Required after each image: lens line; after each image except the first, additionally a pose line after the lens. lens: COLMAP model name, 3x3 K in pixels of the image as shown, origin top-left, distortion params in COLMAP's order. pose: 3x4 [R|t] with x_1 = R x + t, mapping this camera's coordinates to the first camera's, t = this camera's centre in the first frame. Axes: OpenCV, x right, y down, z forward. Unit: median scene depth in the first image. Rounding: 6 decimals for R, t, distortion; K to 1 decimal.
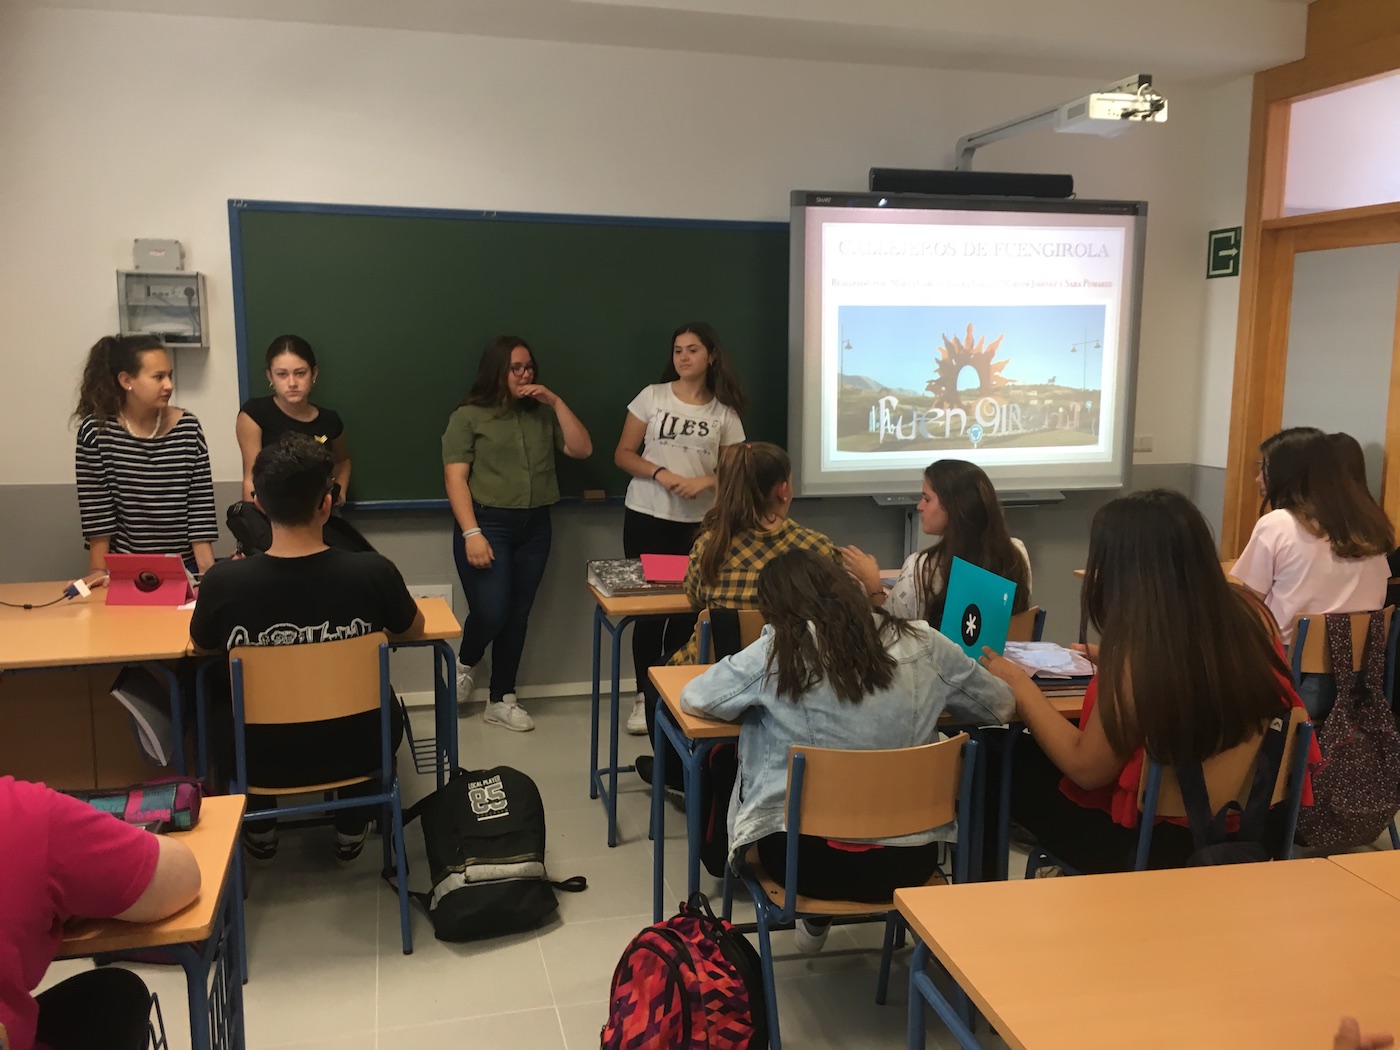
lens RADIAL K [[1183.7, 0, 689.2], [0, 1183.7, 520.1], [0, 0, 1]] dist [0.087255, -0.142081]
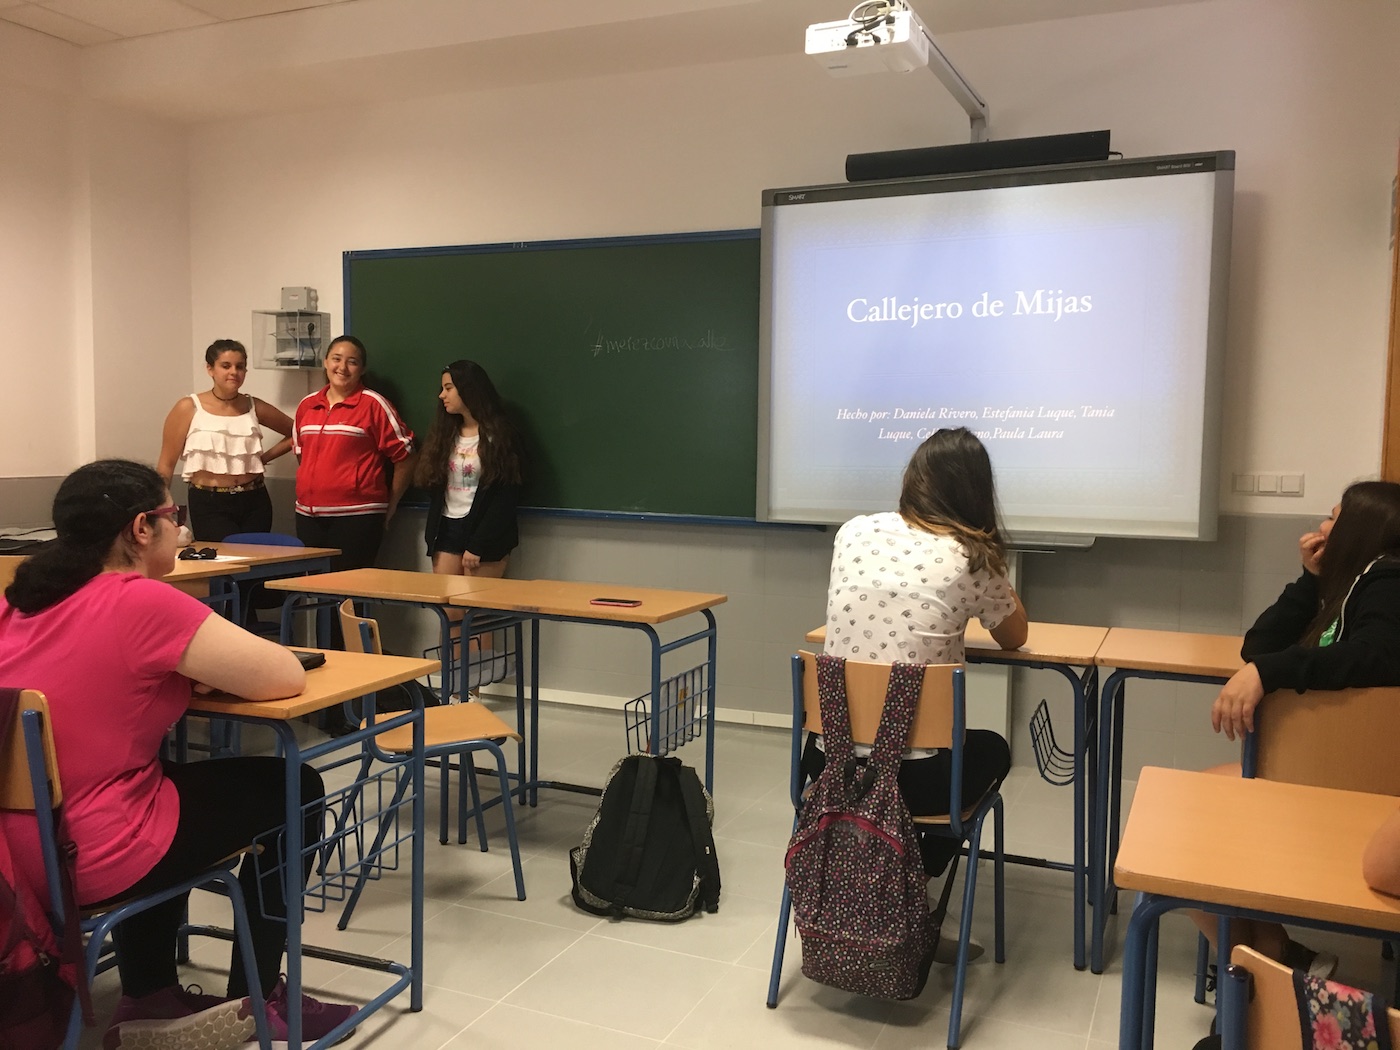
lens RADIAL K [[1183.7, 0, 689.2], [0, 1183.7, 520.1], [0, 0, 1]] dist [0.087255, -0.142081]
pose [[0.783600, 0.050001, -0.619250, 0.681678], [-0.095509, 0.994602, -0.040548, 0.025128], [0.613880, 0.090918, 0.784146, 0.275857]]
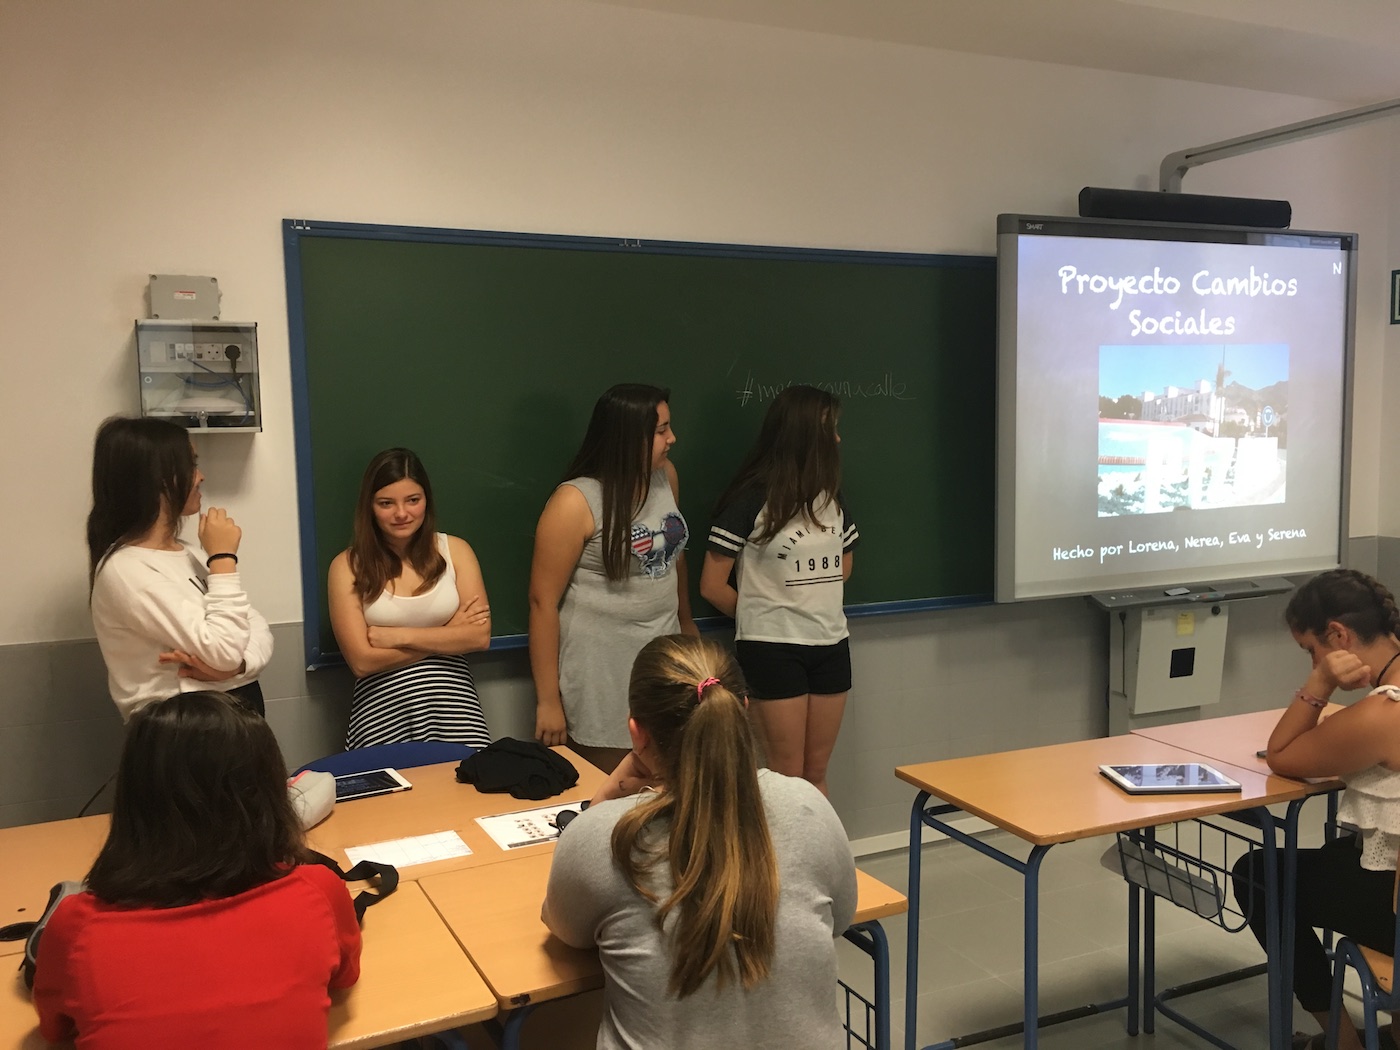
lens RADIAL K [[1193.4, 0, 693.7], [0, 1193.4, 527.2], [0, 0, 1]] dist [0.095481, -0.152542]
pose [[0.984320, -0.036932, 0.172481, -0.278953], [0.044628, 0.998164, -0.040956, -0.050195], [-0.170652, 0.048011, 0.984161, 0.280097]]
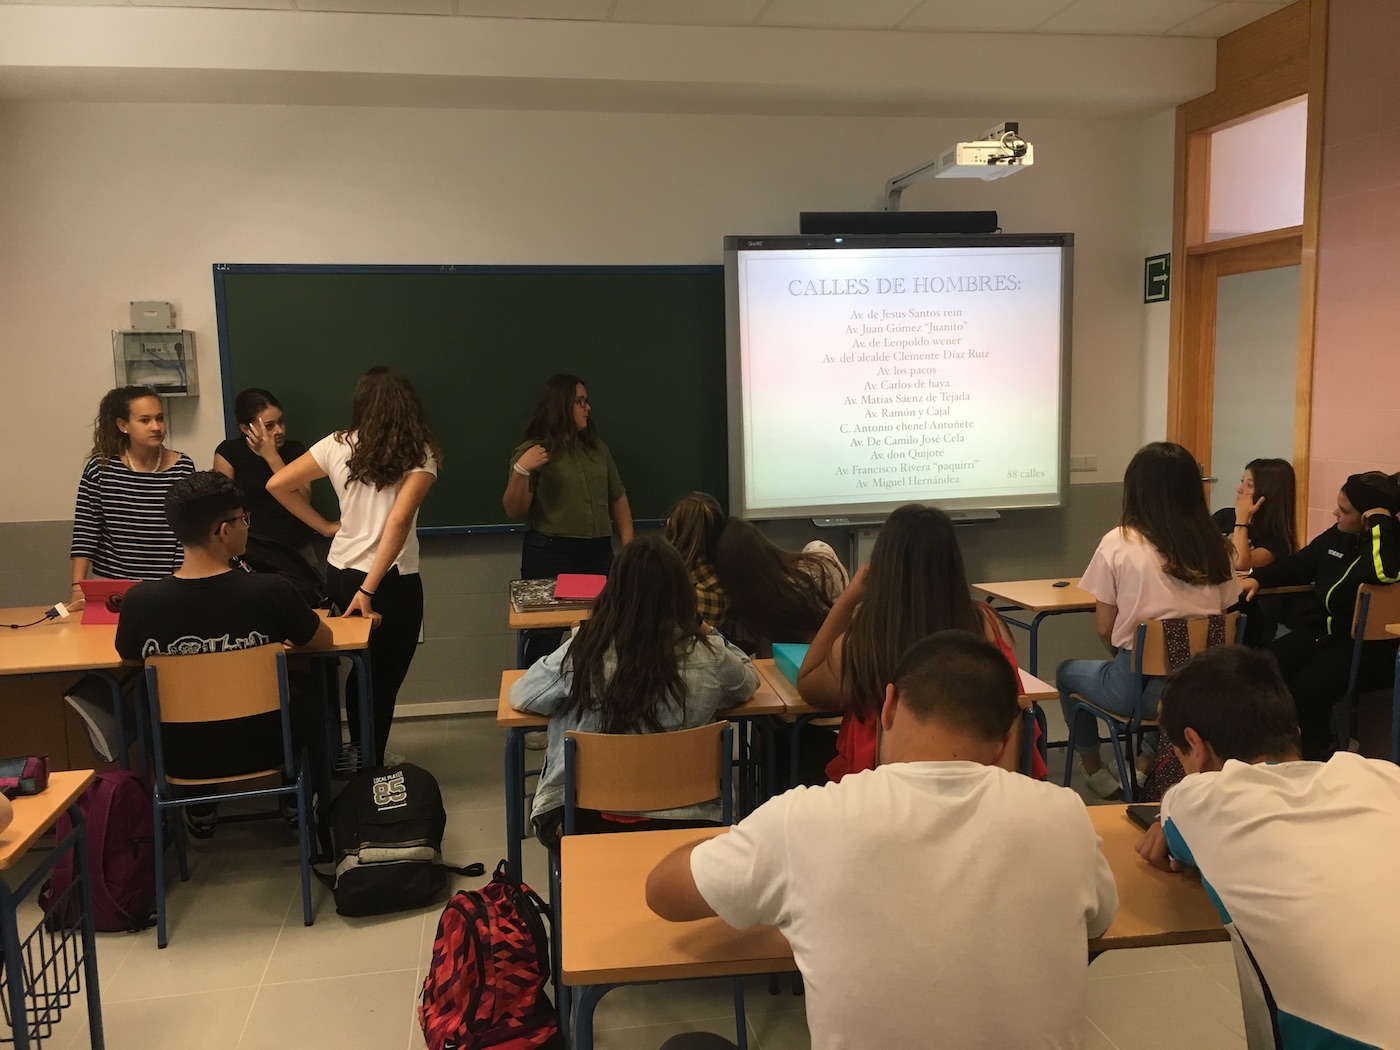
lens RADIAL K [[1183.7, 0, 689.2], [0, 1183.7, 520.1], [0, 0, 1]] dist [0.087255, -0.142081]
pose [[0.996514, -0.017990, -0.081458, 0.148105], [0.016068, 0.999578, -0.024190, 0.006289], [0.081859, 0.022797, 0.996383, -0.076037]]
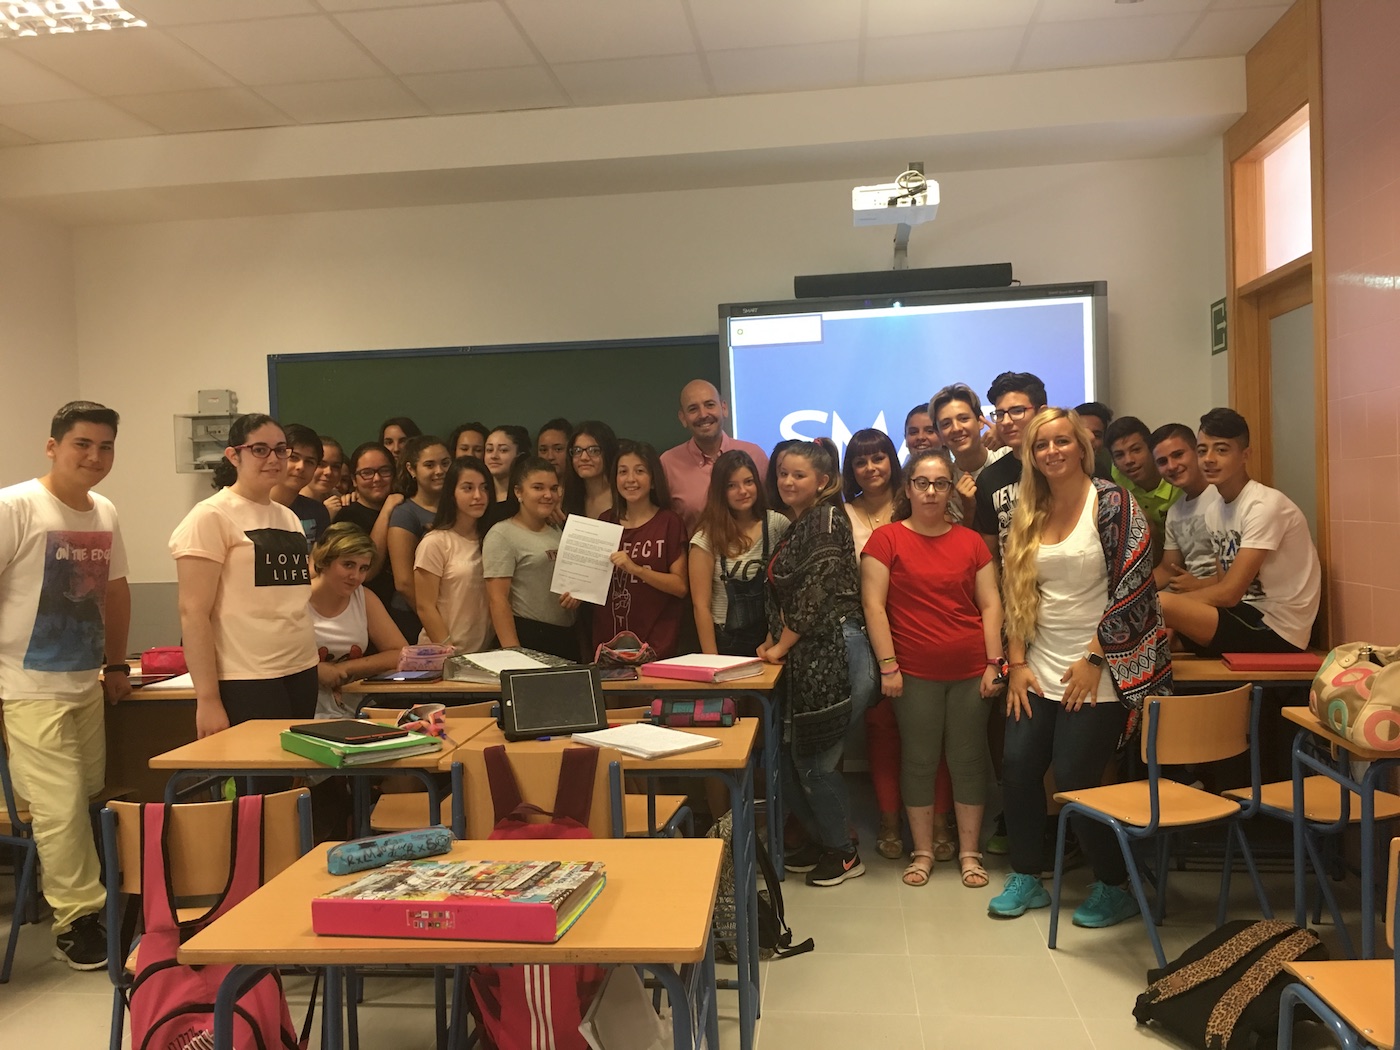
lens RADIAL K [[1193.4, 0, 693.7], [0, 1193.4, 527.2], [0, 0, 1]] dist [0.095481, -0.152542]
pose [[0.930702, -0.028437, -0.364670, 0.489451], [-0.012776, 0.993837, -0.110108, 0.045527], [0.365554, 0.107137, 0.924604, 0.014359]]
